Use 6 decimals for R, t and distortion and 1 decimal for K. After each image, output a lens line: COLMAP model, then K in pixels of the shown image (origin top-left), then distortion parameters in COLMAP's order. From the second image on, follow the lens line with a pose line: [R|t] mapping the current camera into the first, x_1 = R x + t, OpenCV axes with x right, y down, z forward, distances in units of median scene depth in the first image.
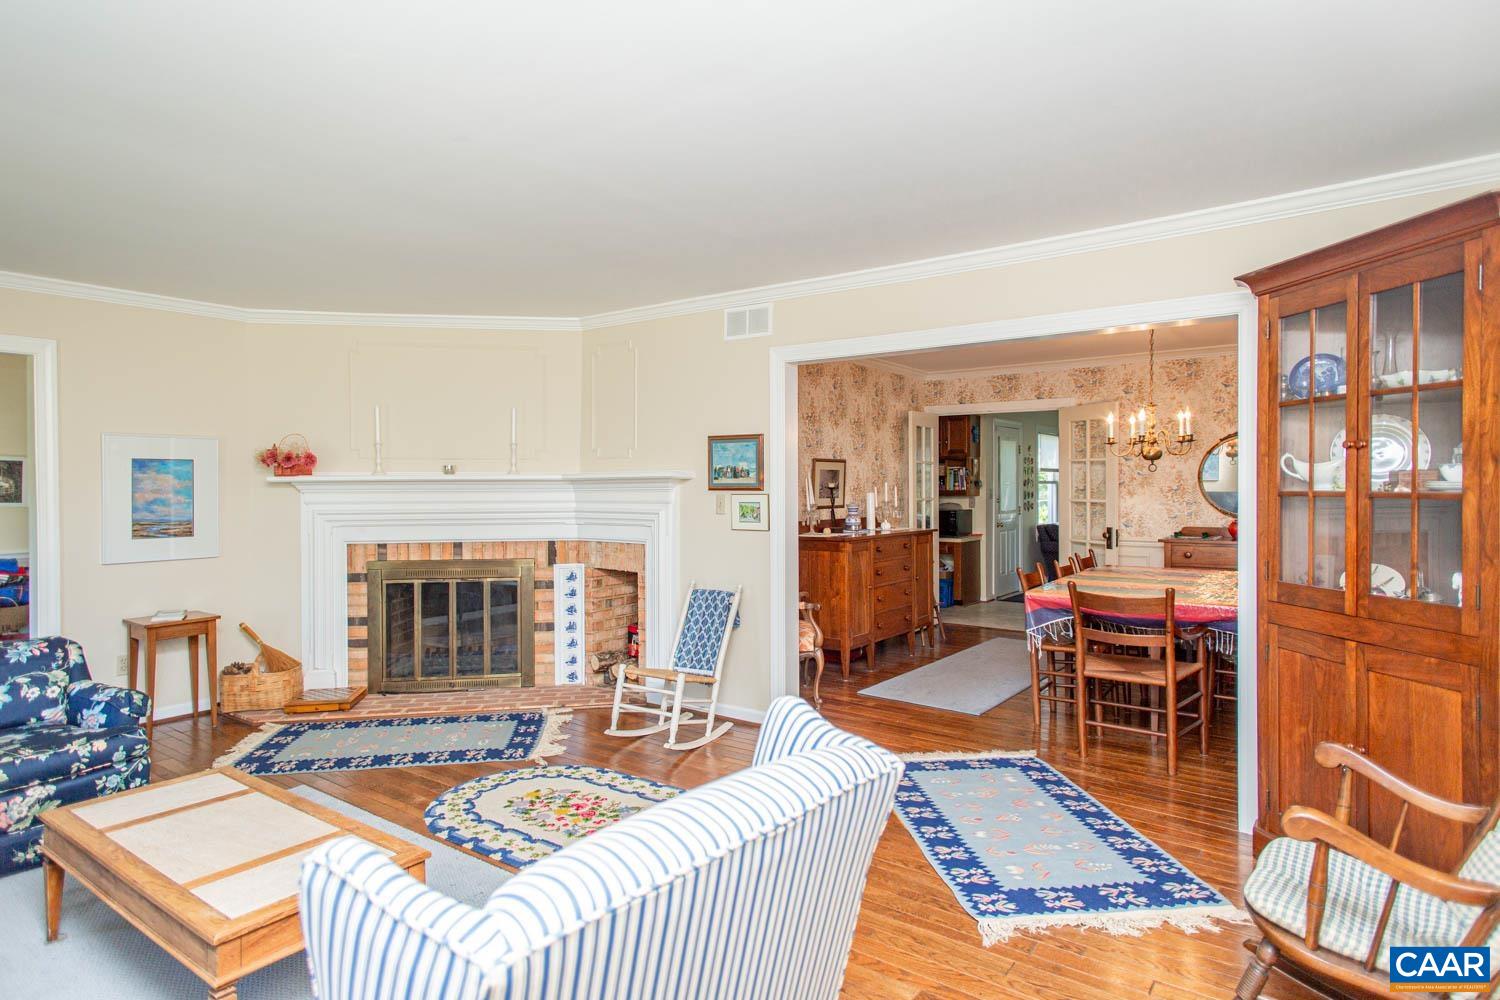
lens RADIAL K [[827.0, 0, 750.7], [0, 827.0, 487.8], [0, 0, 1]] dist [-0.000020, -0.000090]
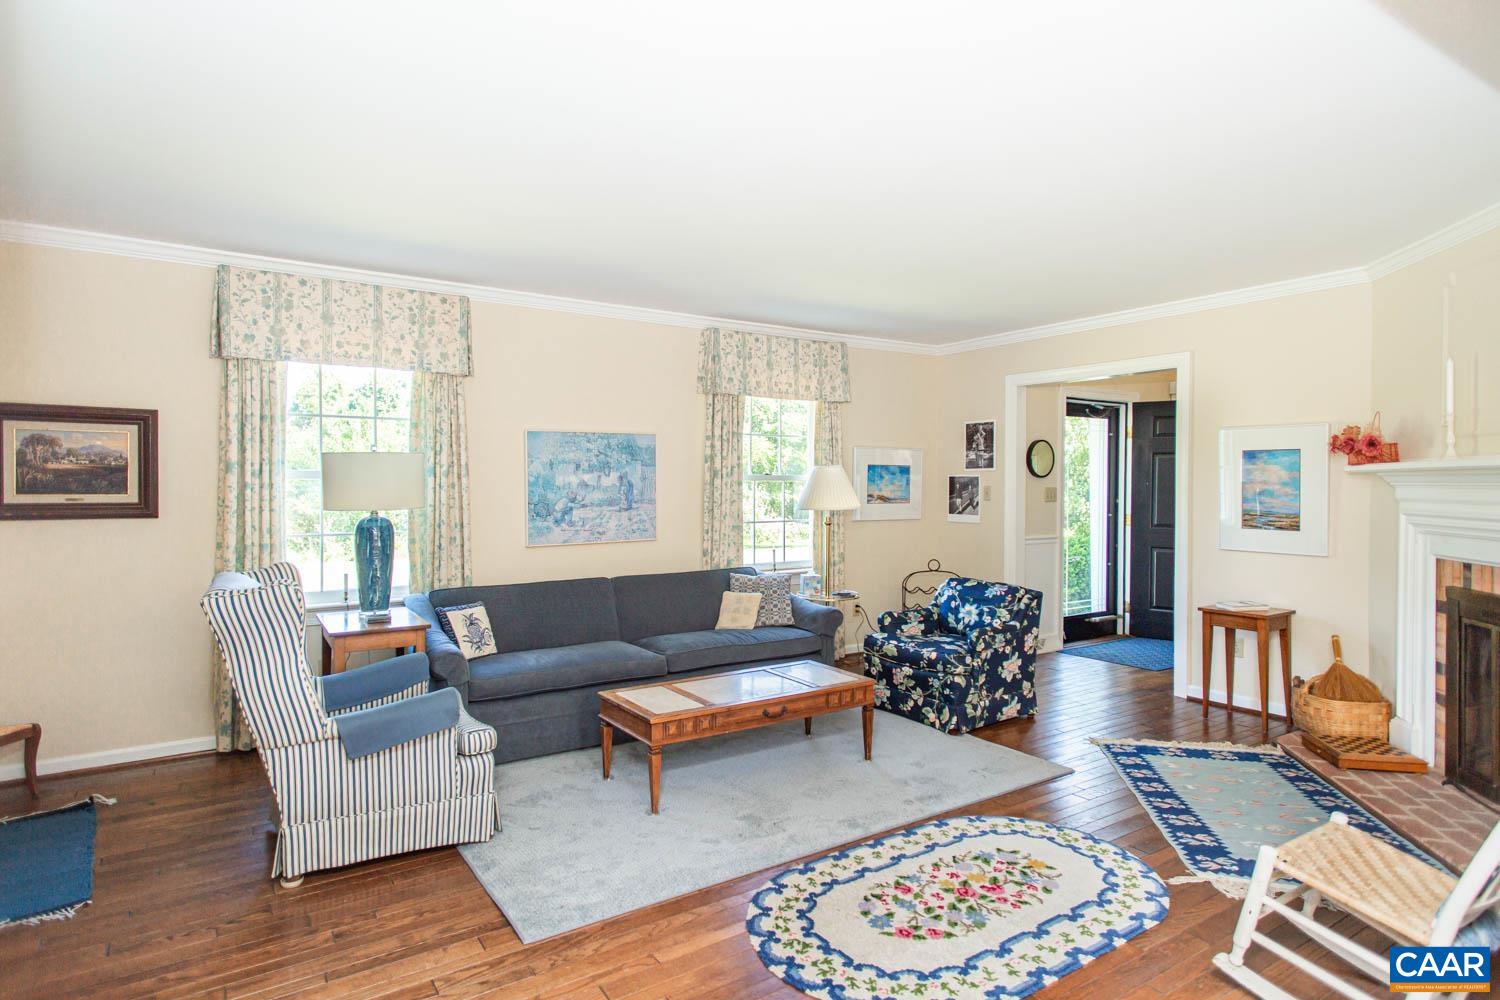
lens RADIAL K [[827.0, 0, 750.7], [0, 827.0, 487.8], [0, 0, 1]] dist [-0.000020, -0.000090]
pose [[-0.342370, 0.012395, -0.939483, 0.535179], [-0.005699, 0.999867, 0.015269, -0.001289], [0.939548, 0.010582, -0.342254, 0.943008]]
